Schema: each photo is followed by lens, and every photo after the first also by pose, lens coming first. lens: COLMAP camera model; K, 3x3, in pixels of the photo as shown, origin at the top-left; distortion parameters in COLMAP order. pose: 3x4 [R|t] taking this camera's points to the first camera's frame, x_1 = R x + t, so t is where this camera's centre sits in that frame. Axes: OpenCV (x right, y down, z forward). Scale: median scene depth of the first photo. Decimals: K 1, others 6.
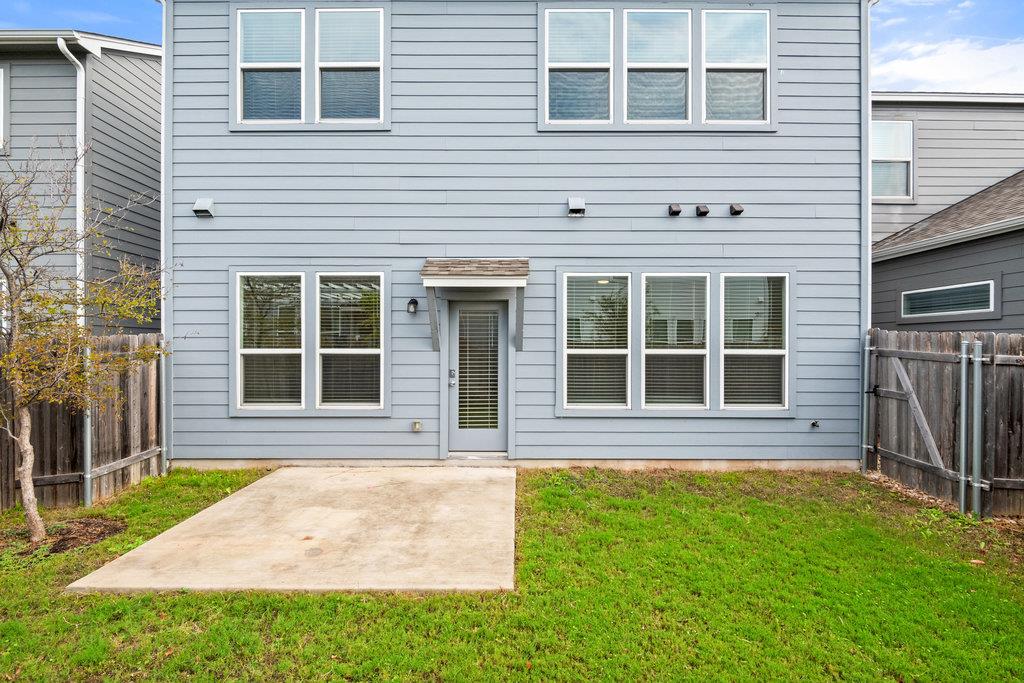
lens RADIAL K [[466.5, 0, 504.6], [0, 466.5, 345.8], [0, 0, 1]] dist [0.000949, -0.005109]
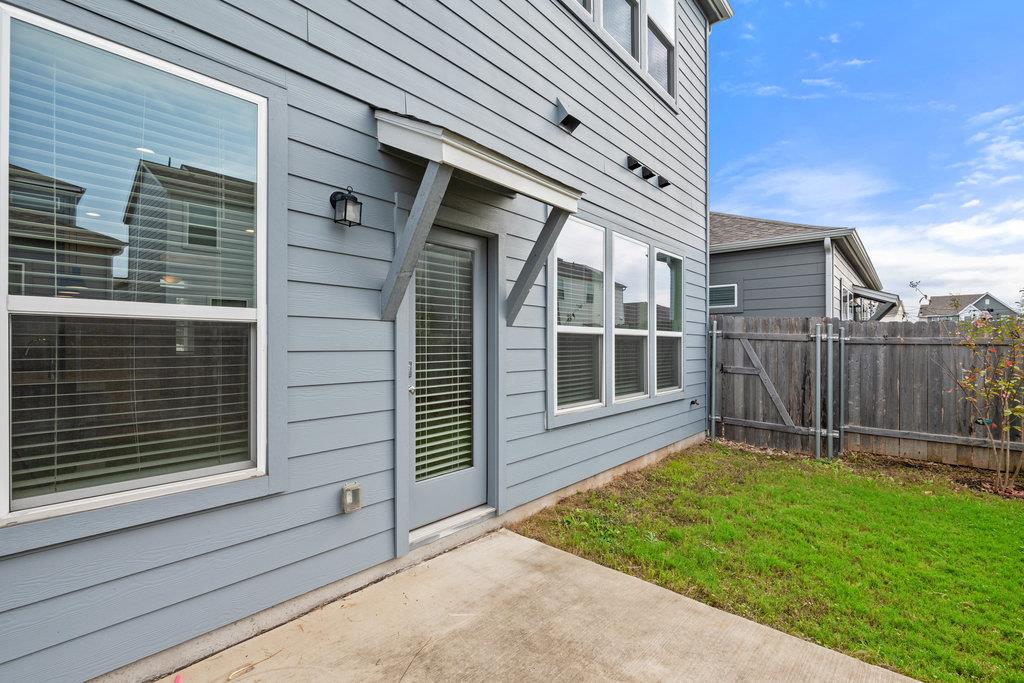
lens RADIAL K [[466.5, 0, 513.8], [0, 466.5, 342.7], [0, 0, 1]] dist [0.000949, -0.005109]
pose [[0.648553, 0.001558, 0.761168, -0.411459], [-0.000318, 0.999998, -0.001776, 0.033327], [-0.761170, 0.000910, 0.648552, 0.616444]]
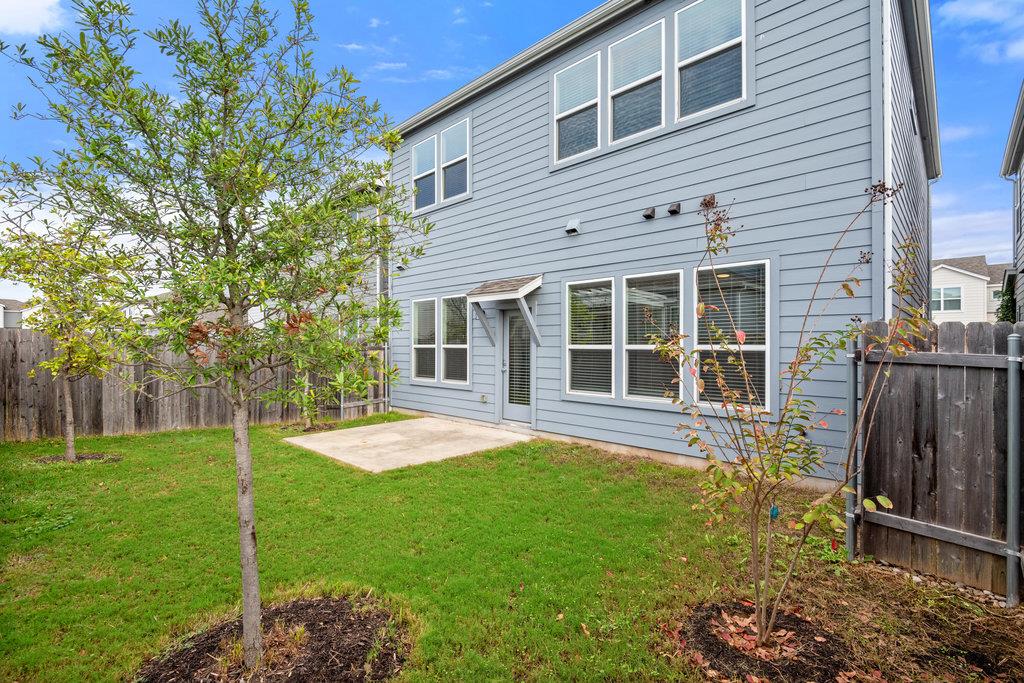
lens RADIAL K [[466.5, 0, 496.7], [0, 466.5, 337.6], [0, 0, 1]] dist [0.000949, -0.005109]
pose [[0.712341, -0.011550, -0.701738, 0.856013], [0.005261, 0.999924, -0.011118, 0.000713], [0.701814, 0.004228, 0.712348, 0.000426]]
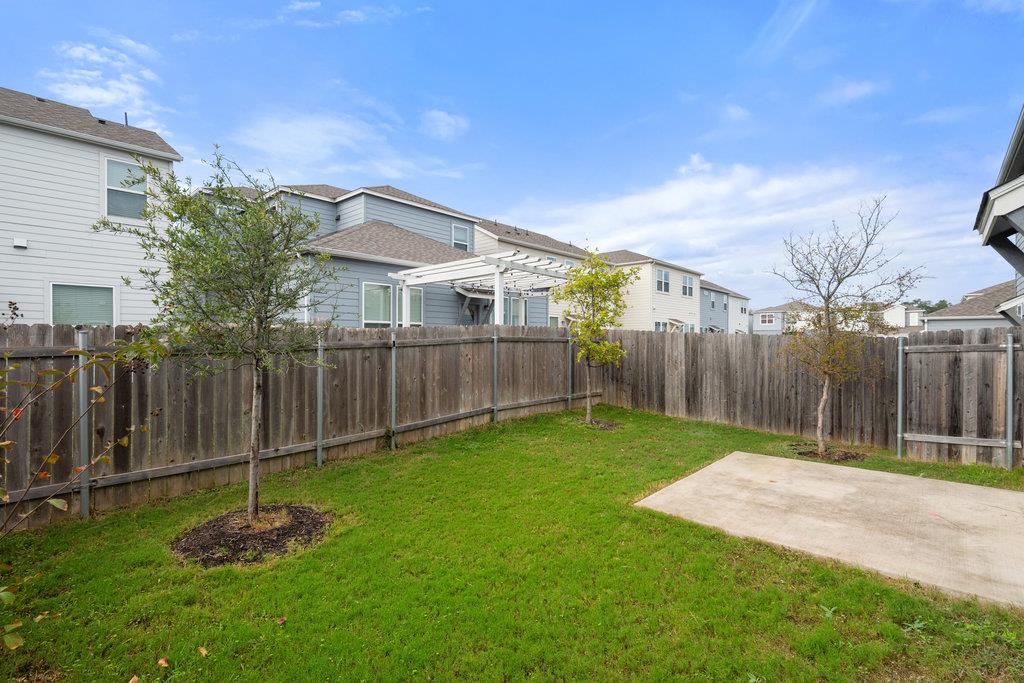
lens RADIAL K [[466.5, 0, 513.9], [0, 466.5, 340.3], [0, 0, 1]] dist [0.000949, -0.005109]
pose [[-0.672832, -0.003497, -0.739787, 0.690633], [-0.000987, 0.999992, -0.003830, 0.006876], [0.739794, -0.001847, -0.672831, 0.867615]]
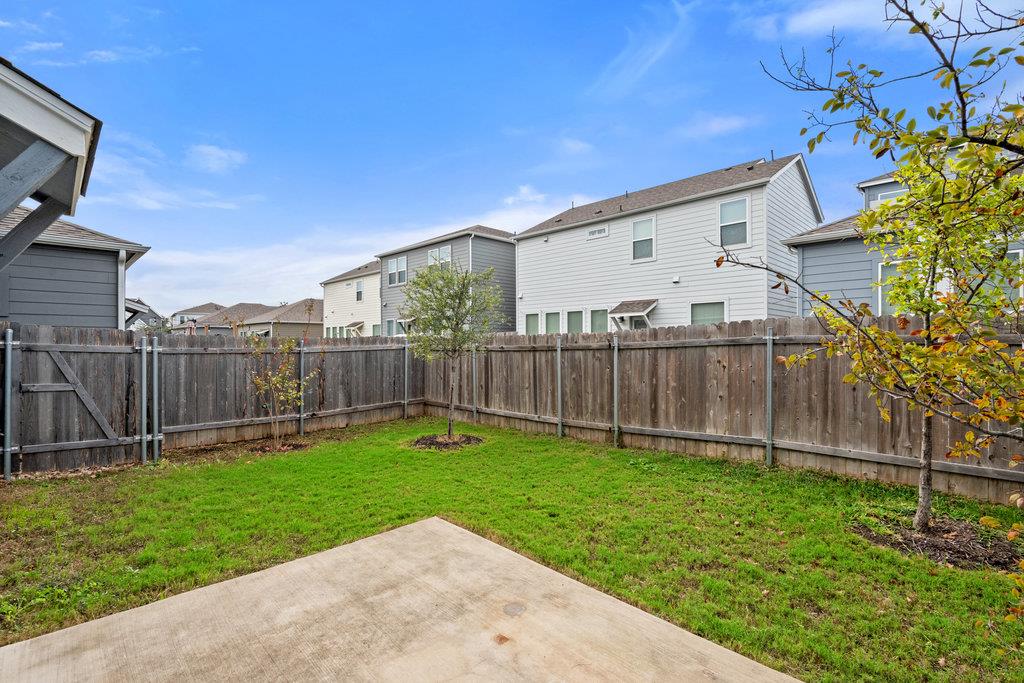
lens RADIAL K [[466.5, 0, 508.5], [0, 466.5, 341.6], [0, 0, 1]] dist [0.000949, -0.005109]
pose [[-0.706865, -0.000386, 0.707348, -0.565434], [-0.001833, 0.999997, -0.001286, 0.002042], [-0.707346, -0.002206, -0.706864, 0.927836]]
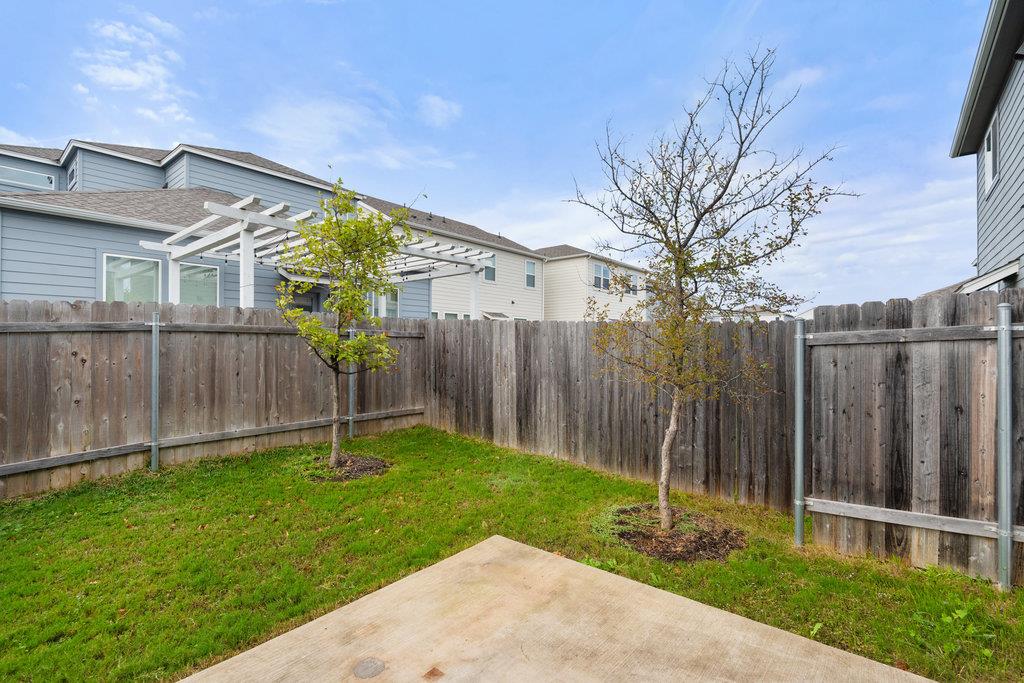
lens RADIAL K [[466.5, 0, 512.1], [0, 466.5, 342.0], [0, 0, 1]] dist [0.000949, -0.005109]
pose [[-0.633880, -0.008073, -0.773389, -0.047916], [0.000079, 0.999945, -0.010503, 0.032125], [0.773431, -0.006719, -0.633844, 0.894578]]
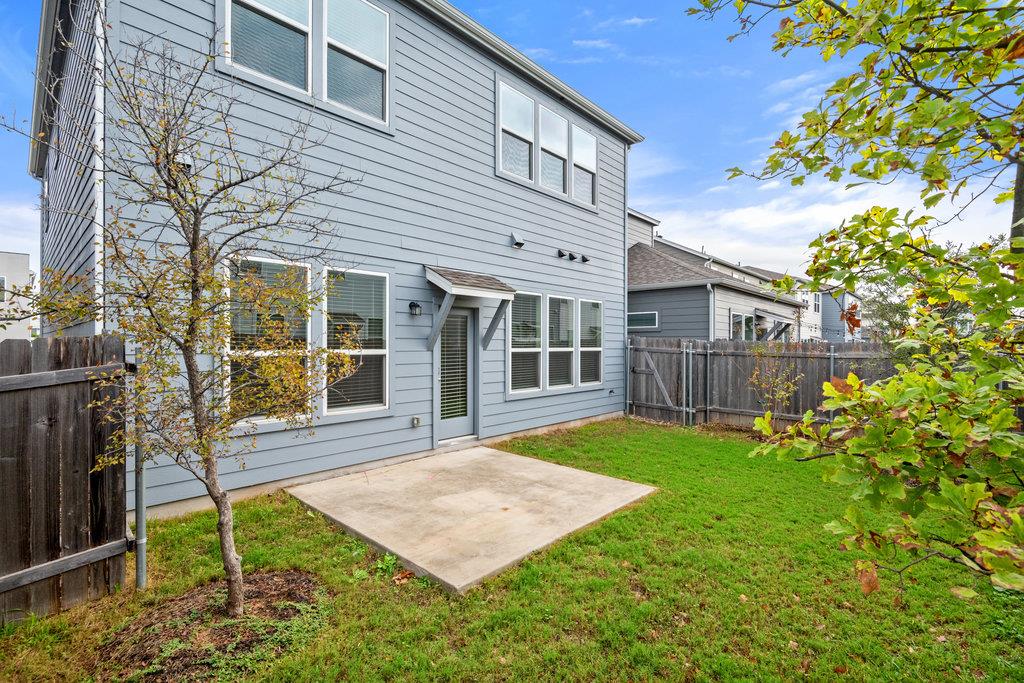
lens RADIAL K [[466.5, 0, 508.9], [0, 466.5, 344.5], [0, 0, 1]] dist [0.000949, -0.005109]
pose [[0.681075, -0.001256, 0.732213, -0.824849], [-0.000411, 0.999998, 0.002098, -0.006398], [-0.732214, -0.001730, 0.681073, 0.116941]]
